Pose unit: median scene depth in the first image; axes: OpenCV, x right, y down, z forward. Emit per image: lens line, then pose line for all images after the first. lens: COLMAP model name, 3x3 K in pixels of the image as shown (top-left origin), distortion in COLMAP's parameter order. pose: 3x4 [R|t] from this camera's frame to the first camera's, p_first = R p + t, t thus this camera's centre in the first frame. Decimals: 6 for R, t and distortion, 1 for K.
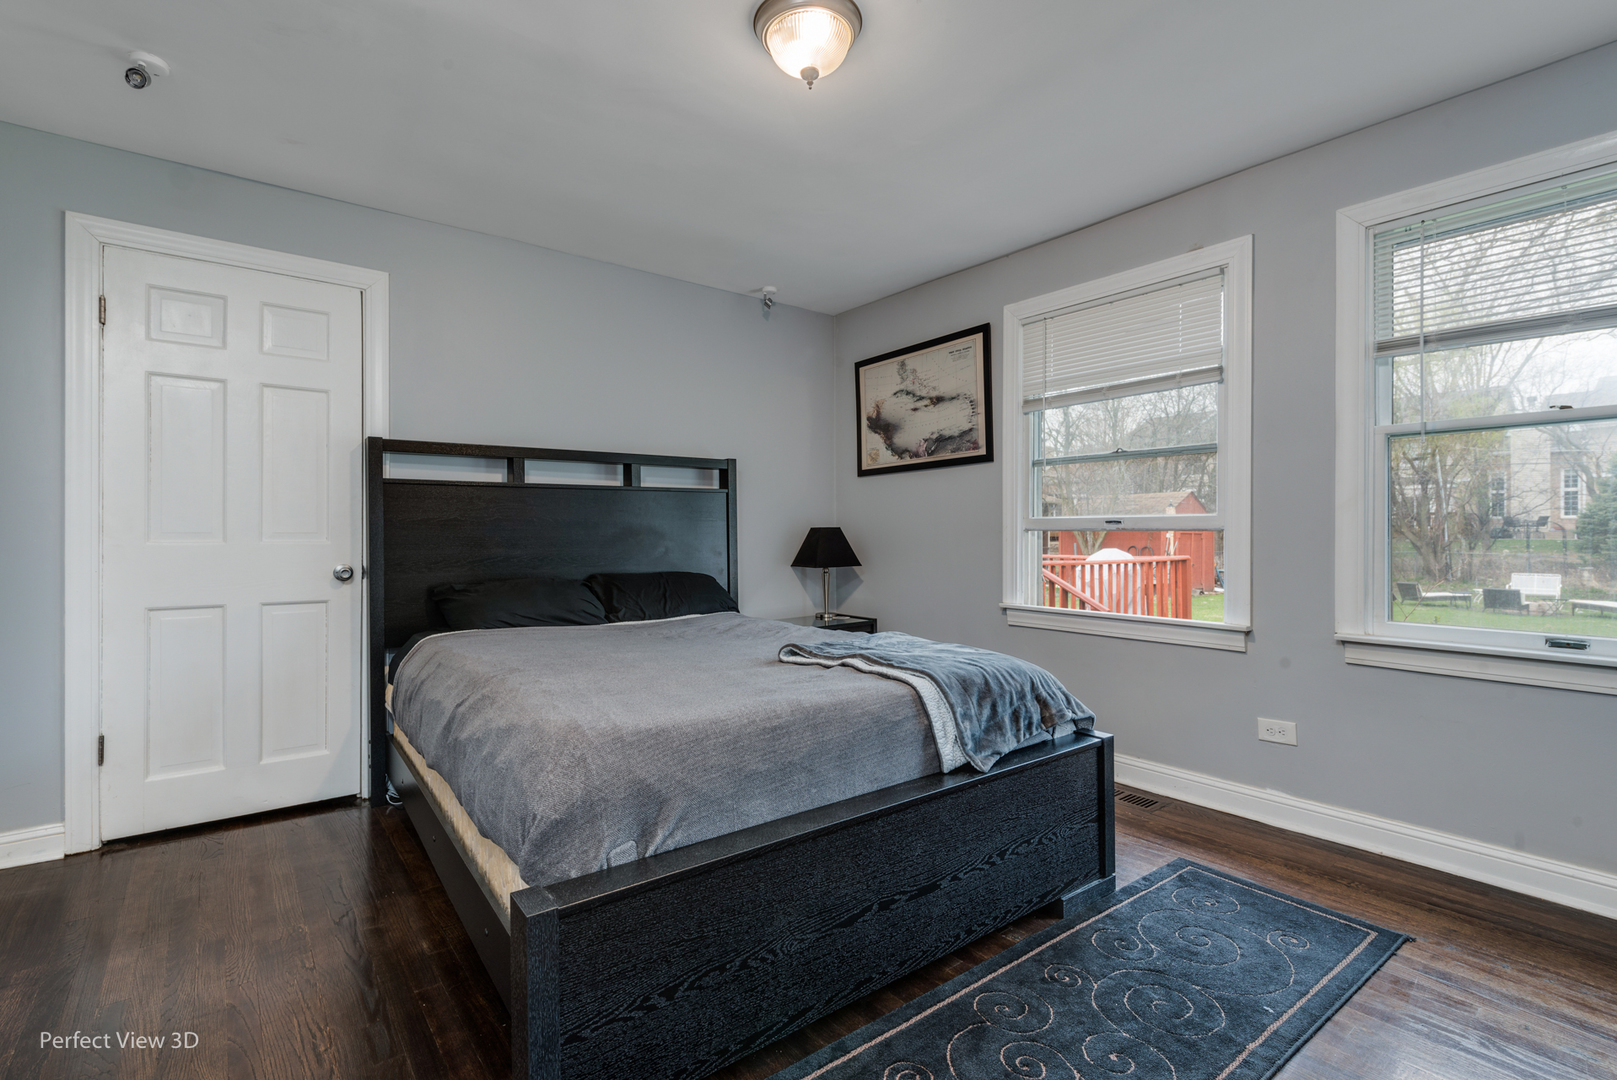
lens RADIAL K [[750.5, 0, 808.5], [0, 750.5, 540.0], [0, 0, 1]] dist [0.000693, 0.000039]
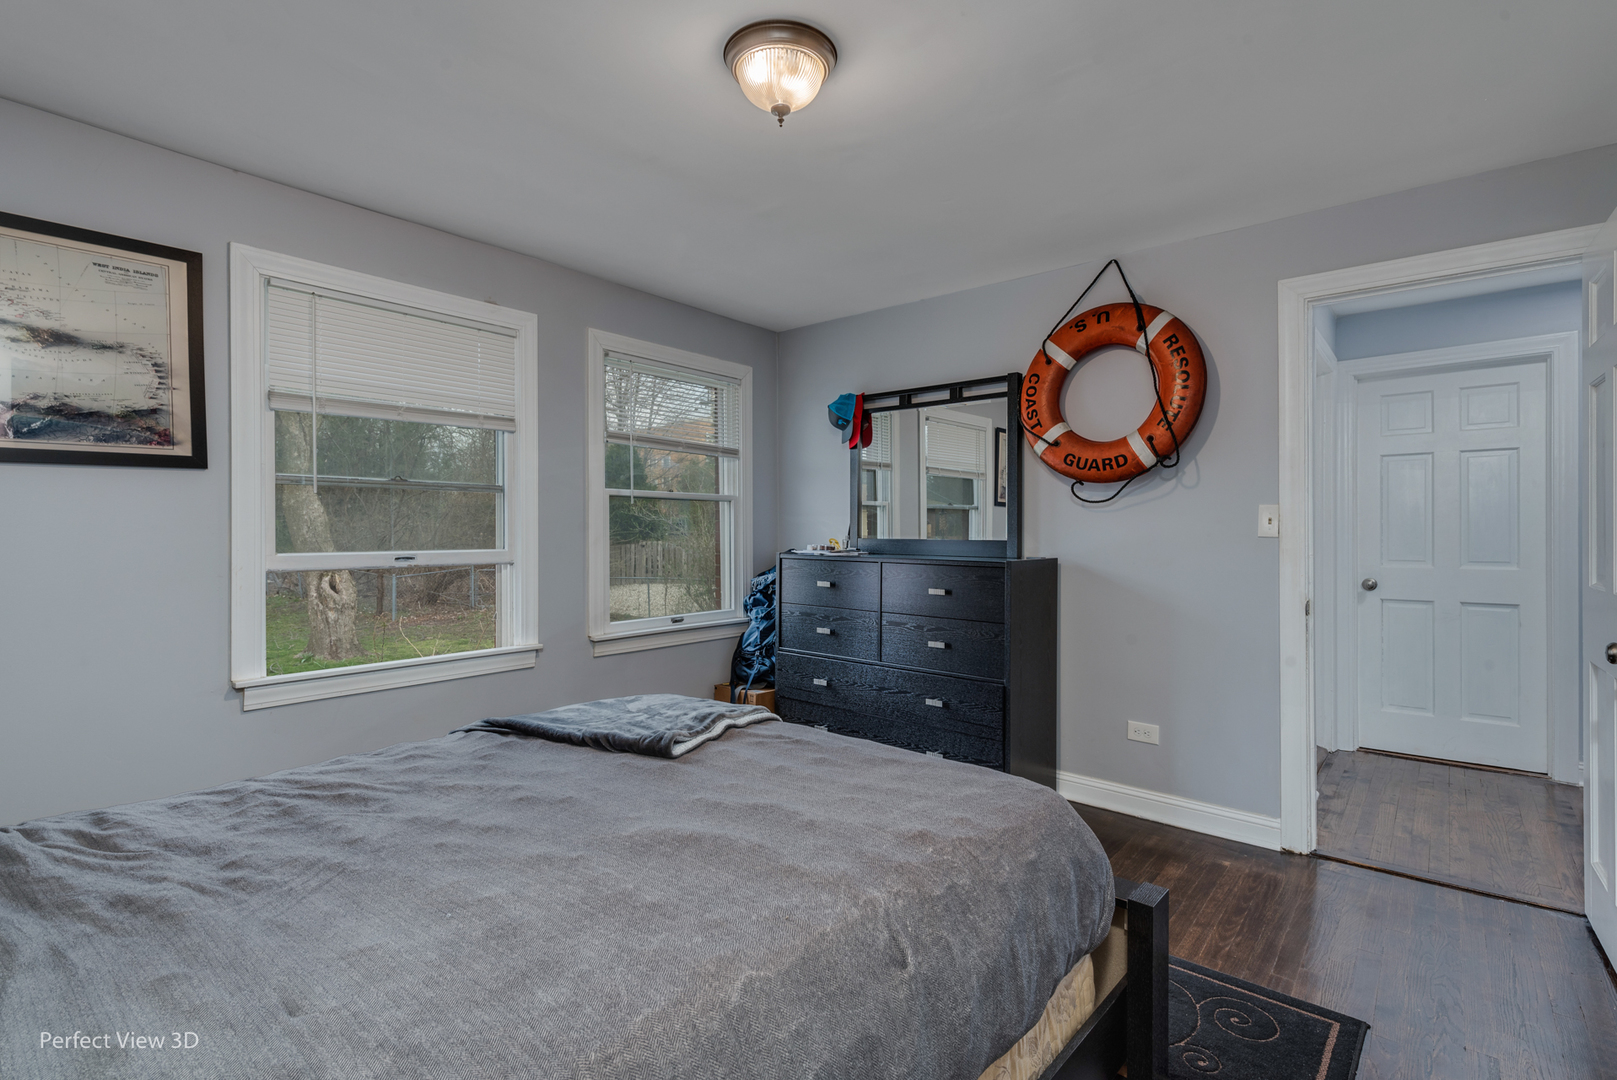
lens RADIAL K [[750.5, 0, 808.5], [0, 750.5, 540.0], [0, 0, 1]] dist [0.000693, 0.000039]
pose [[-0.211277, -0.012773, 0.977343, -0.500937], [0.005947, 0.999879, 0.014353, -0.048862], [-0.977408, 0.008844, -0.211176, 0.624455]]
